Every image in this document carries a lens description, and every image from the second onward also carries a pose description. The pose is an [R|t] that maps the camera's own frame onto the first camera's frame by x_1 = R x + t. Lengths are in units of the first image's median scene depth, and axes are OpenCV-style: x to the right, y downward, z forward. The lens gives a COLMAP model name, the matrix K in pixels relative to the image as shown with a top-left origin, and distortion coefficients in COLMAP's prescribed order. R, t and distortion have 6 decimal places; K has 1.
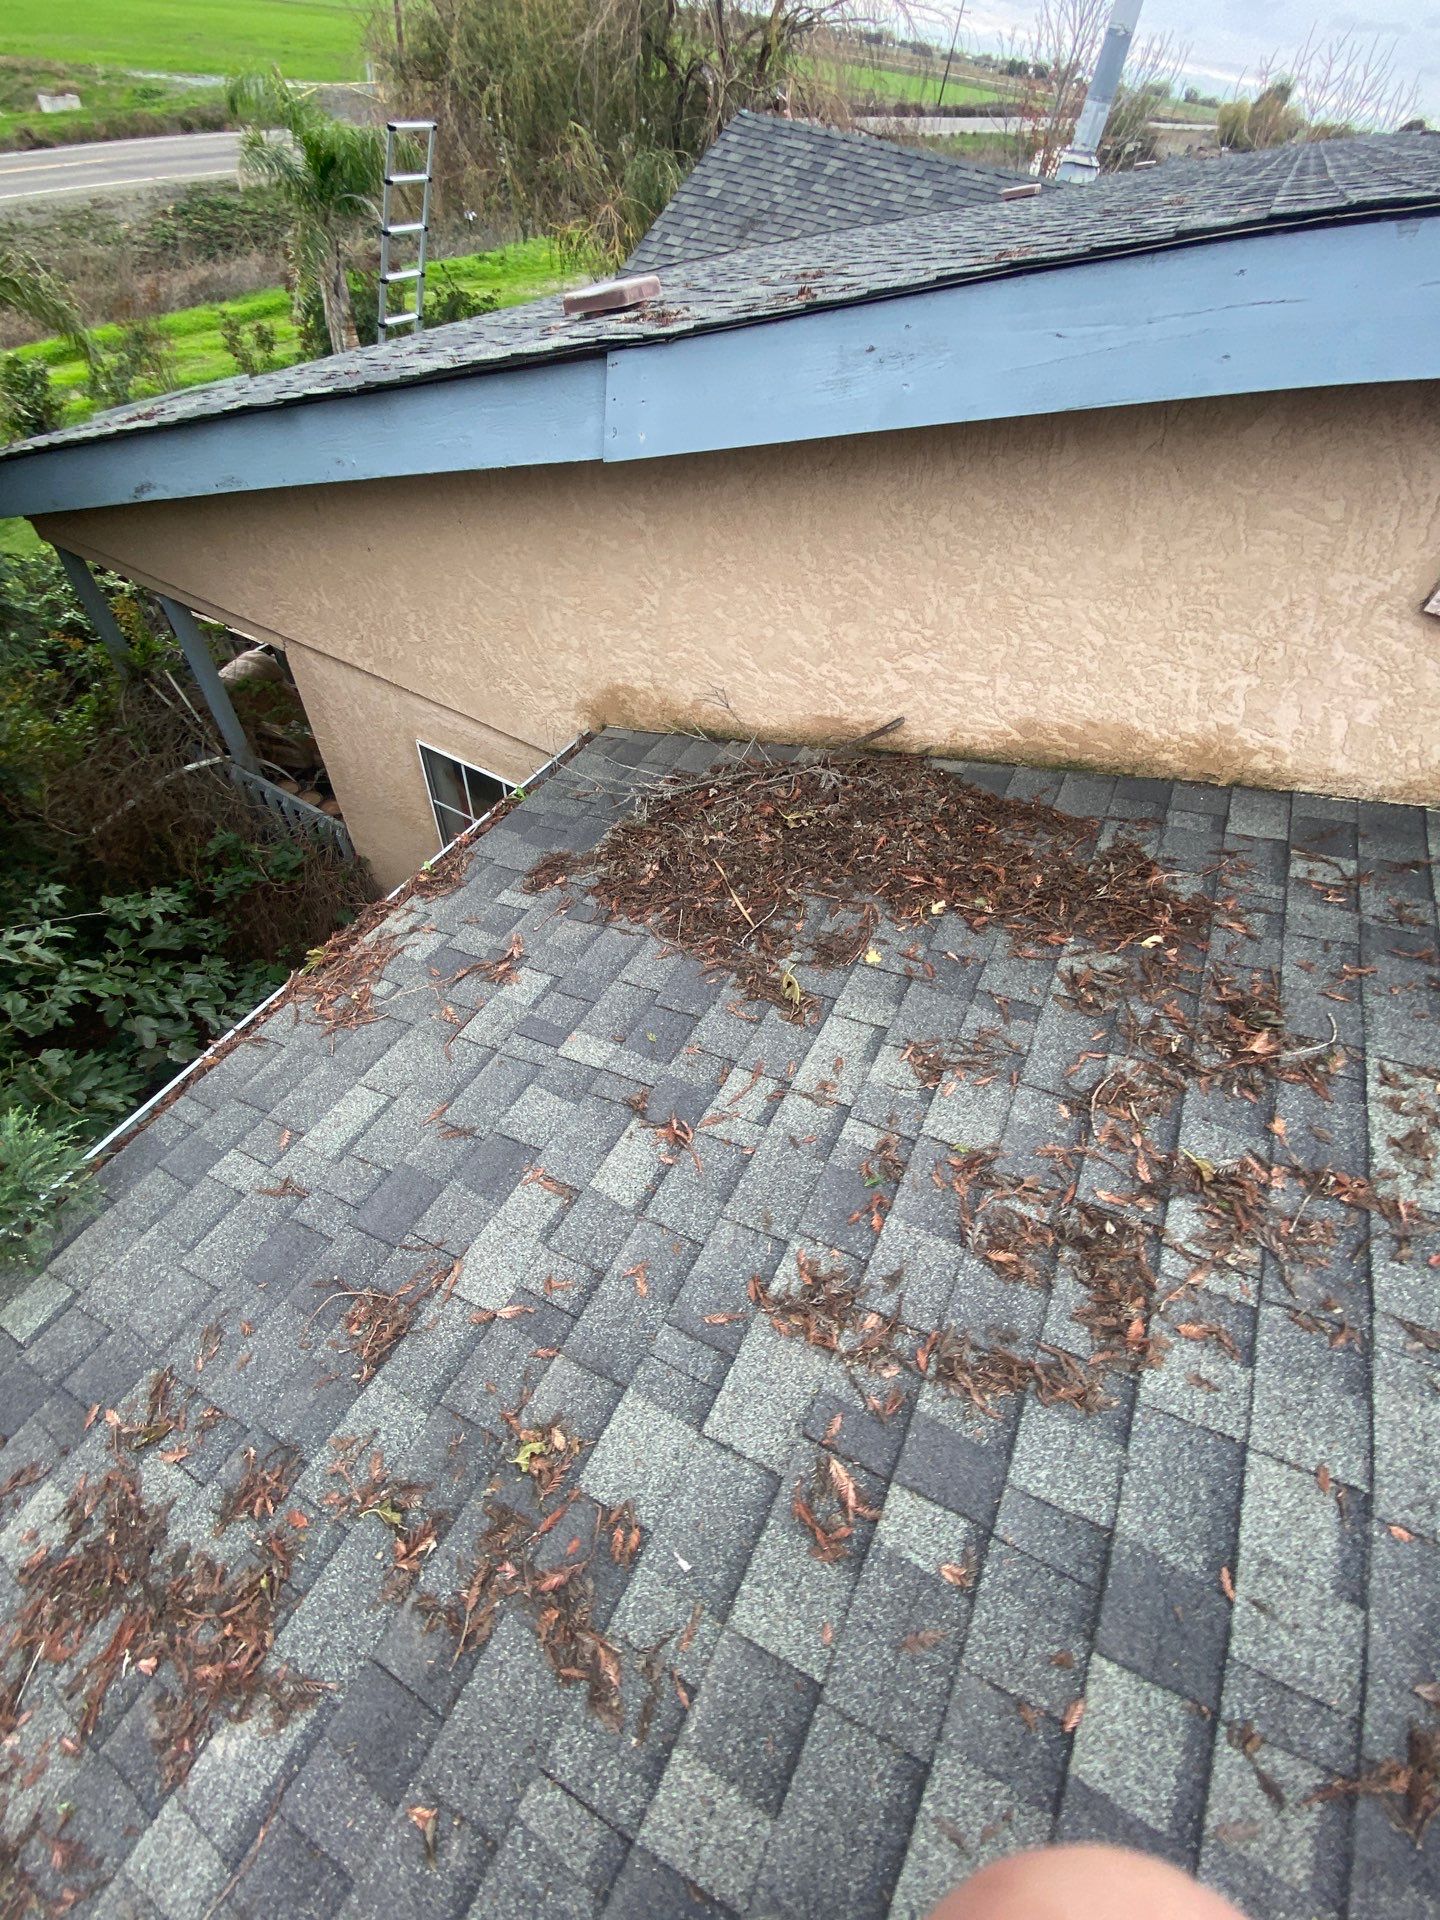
lens RADIAL K [[782.8, 0, 717.9], [0, 782.8, 952.9], [0, 0, 1]] dist [0.002825, -0.012370]
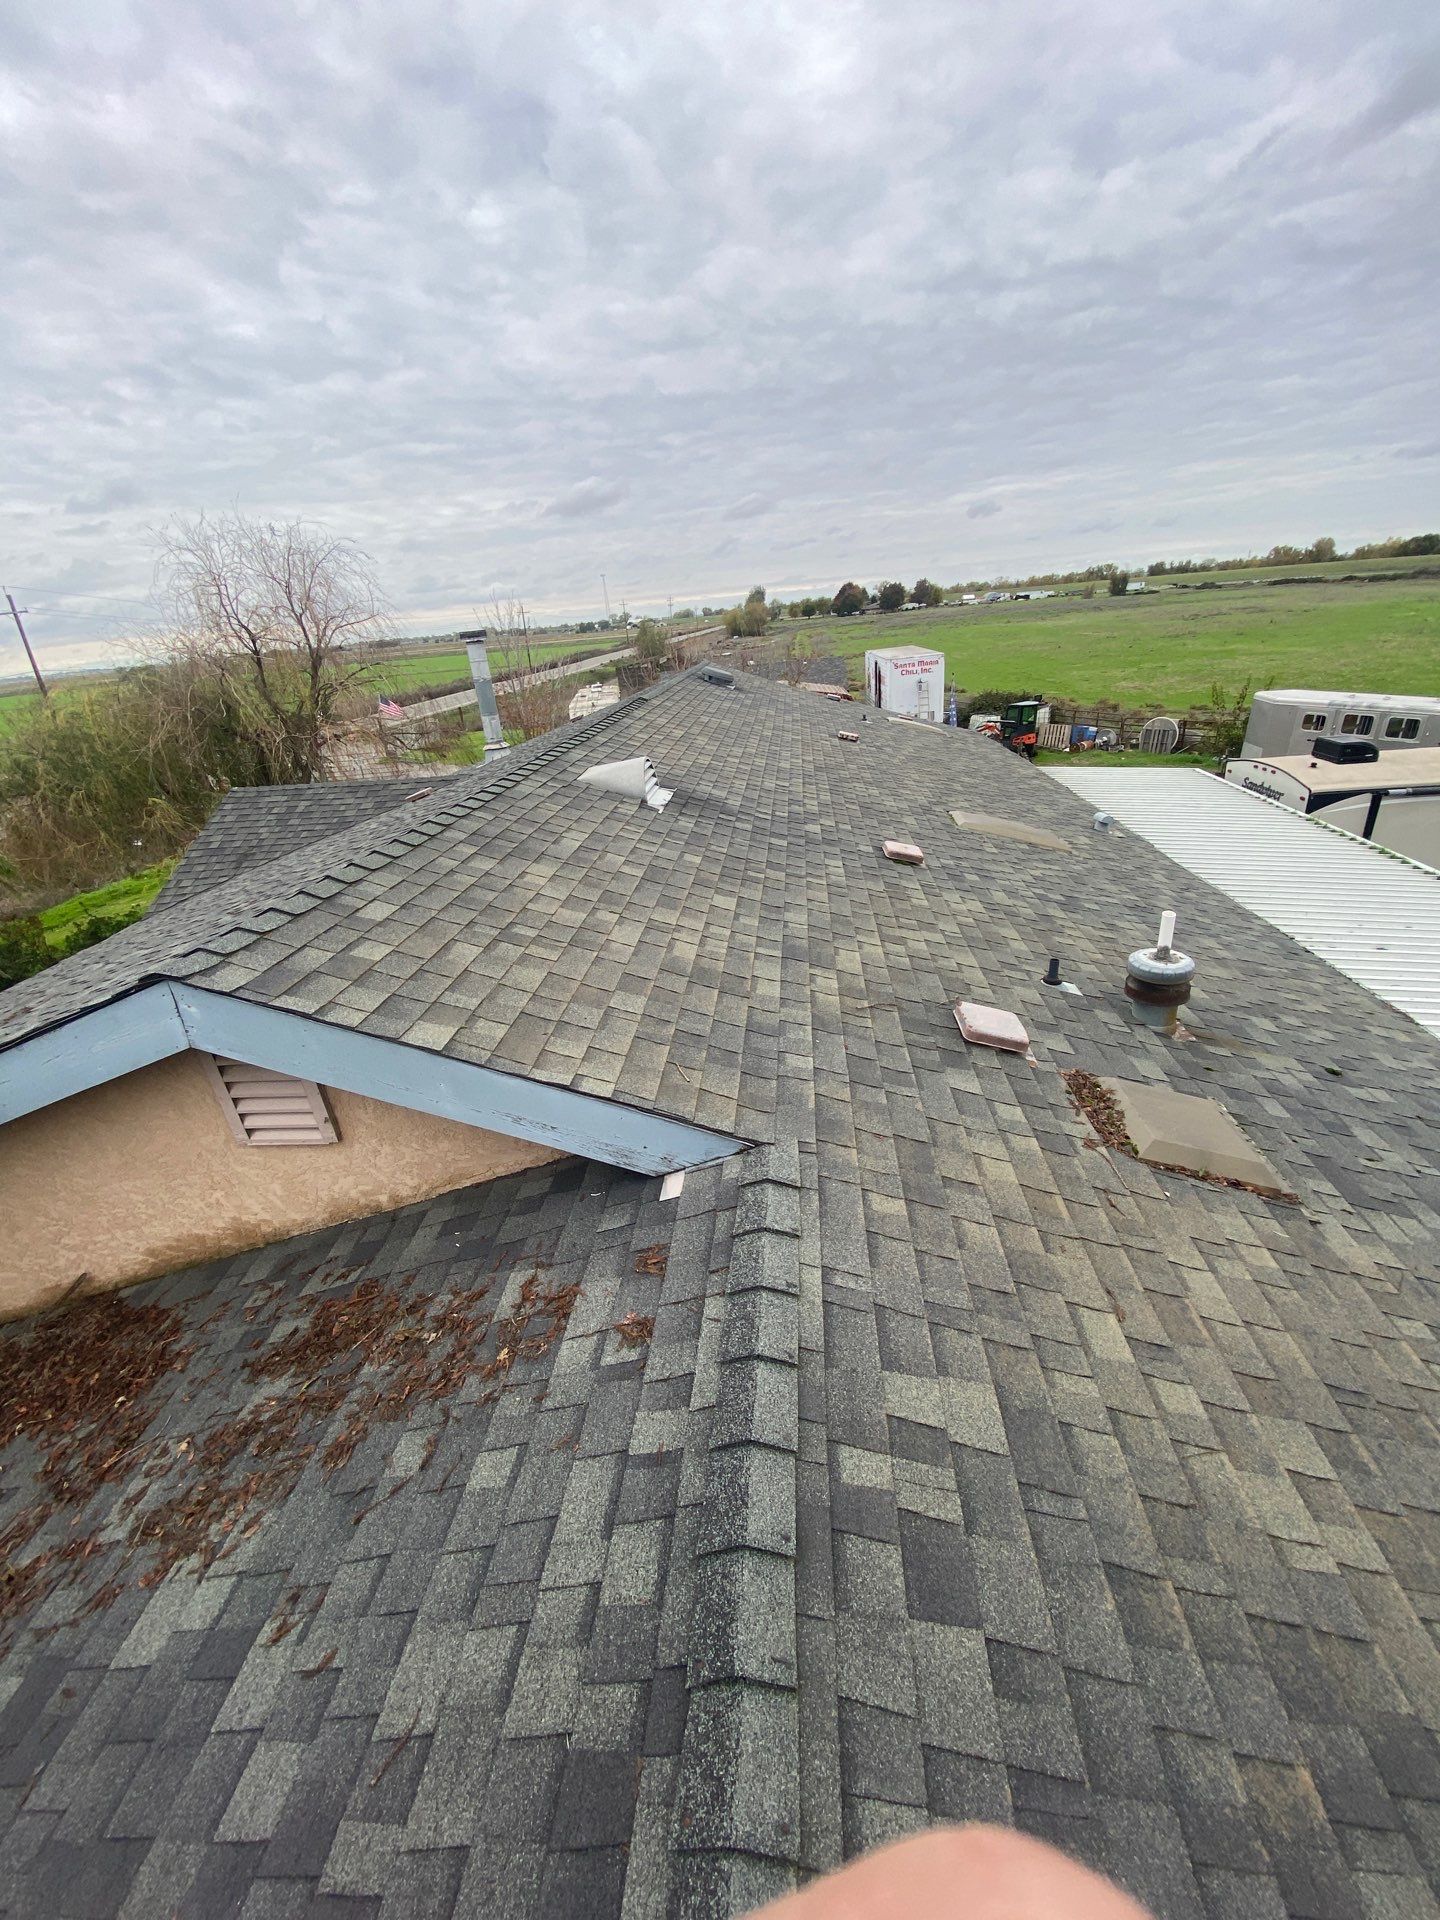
lens RADIAL K [[765.8, 0, 732.0], [0, 765.8, 957.3], [0, 0, 1]] dist [0.012319, -0.015858]
pose [[0.897918, -0.325458, 0.296344, 0.341502], [0.423481, 0.822354, -0.379997, 0.080079], [-0.120027, 0.466702, 0.876232, -0.198326]]
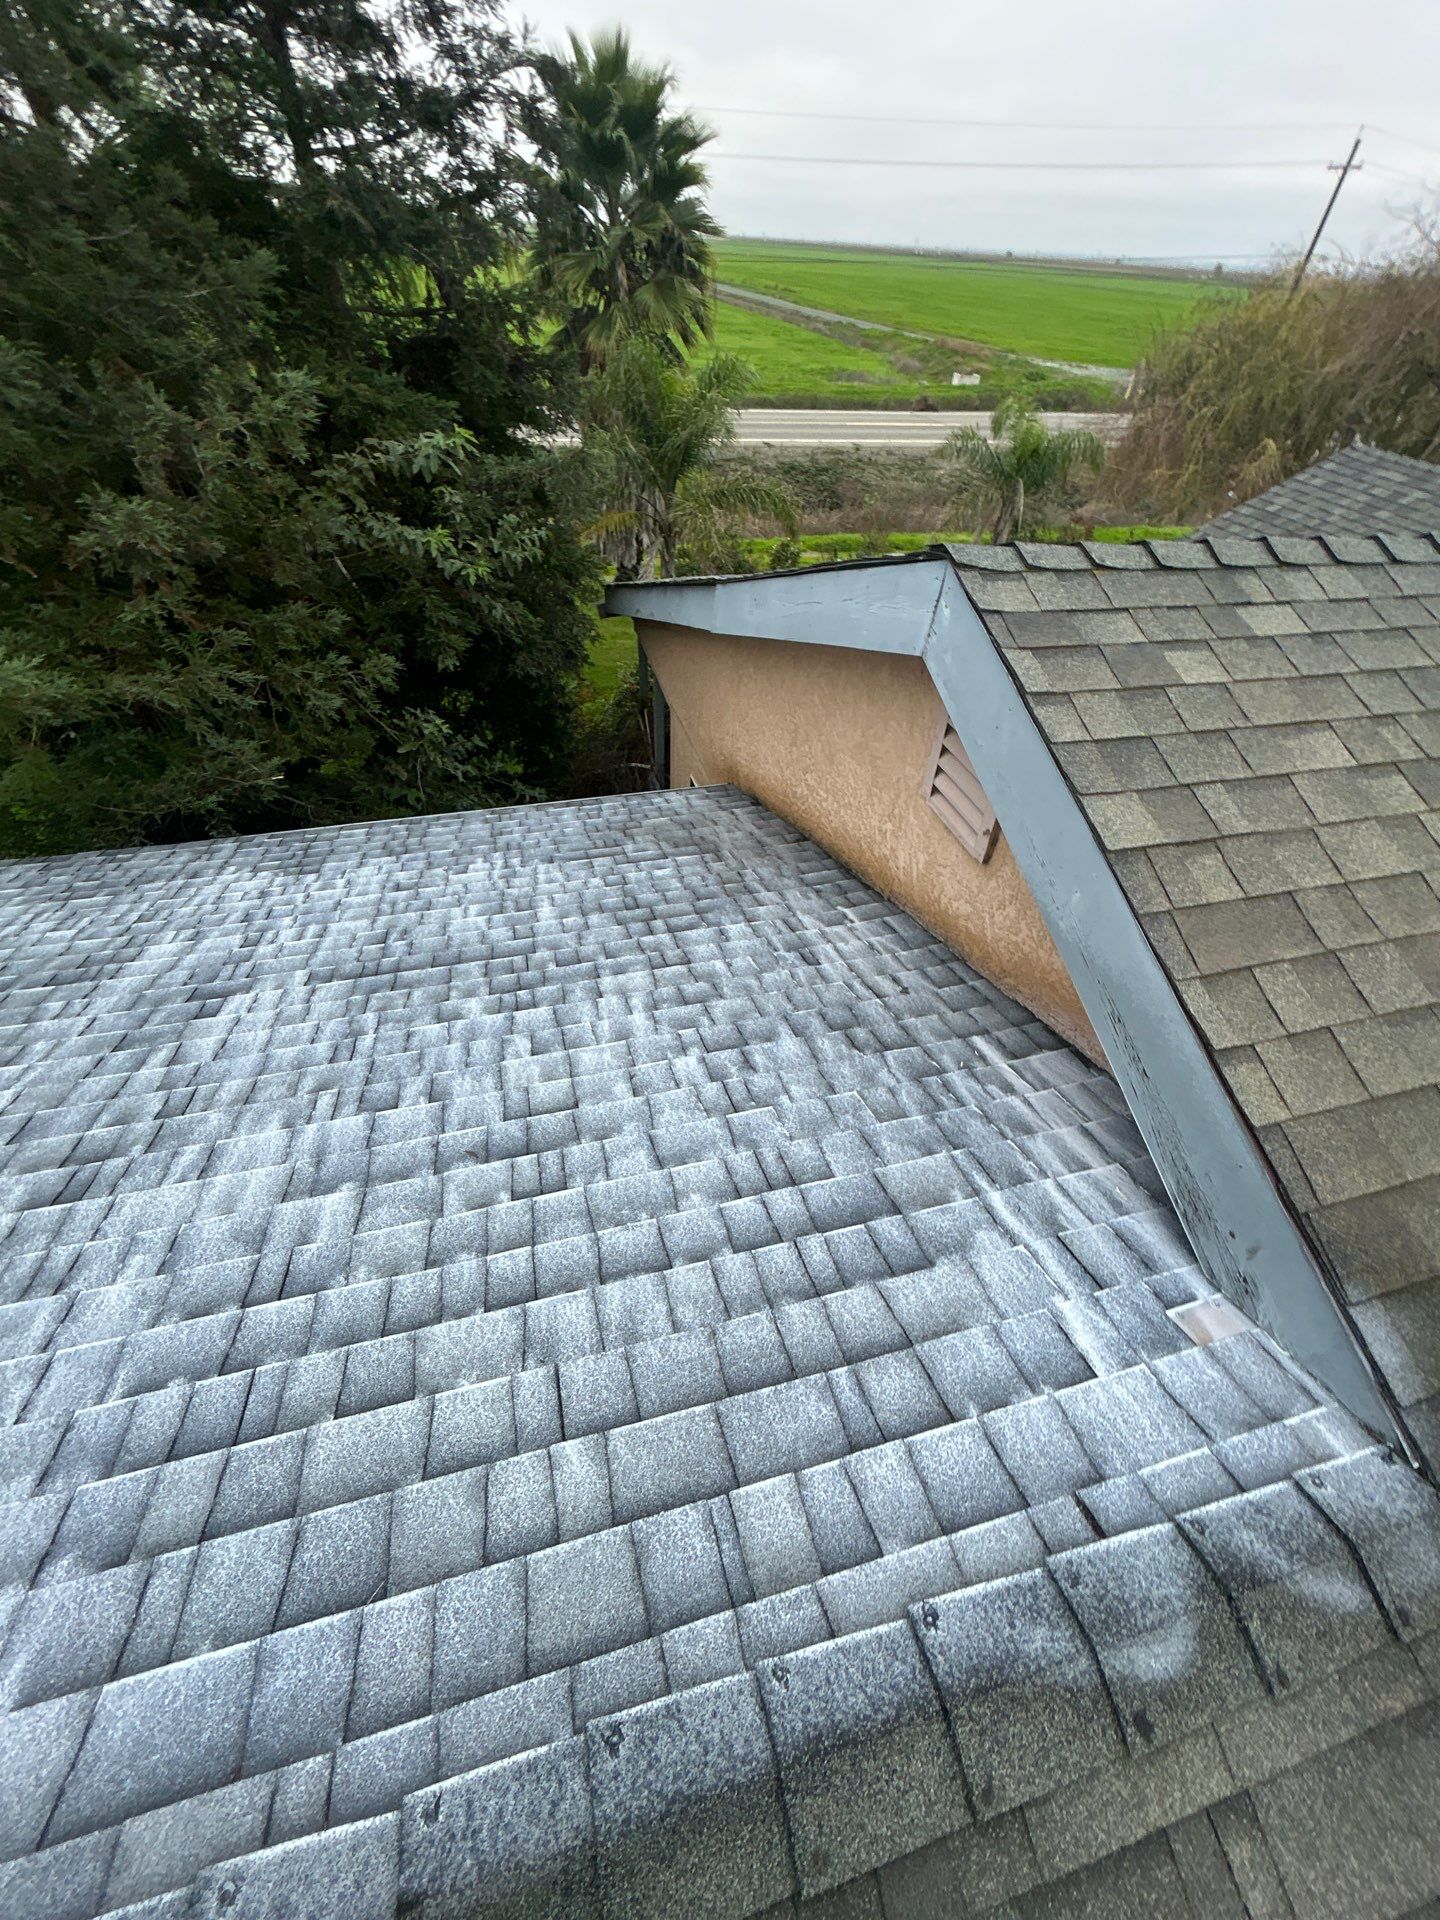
lens RADIAL K [[770.4, 0, 722.6], [0, 770.4, 963.0], [0, 0, 1]] dist [-0.003228, 0.000076]
pose [[0.690590, 0.441616, -0.572766, 0.371536], [-0.544166, 0.838926, -0.009276, 0.019584], [0.476412, 0.318086, 0.819667, -0.085655]]
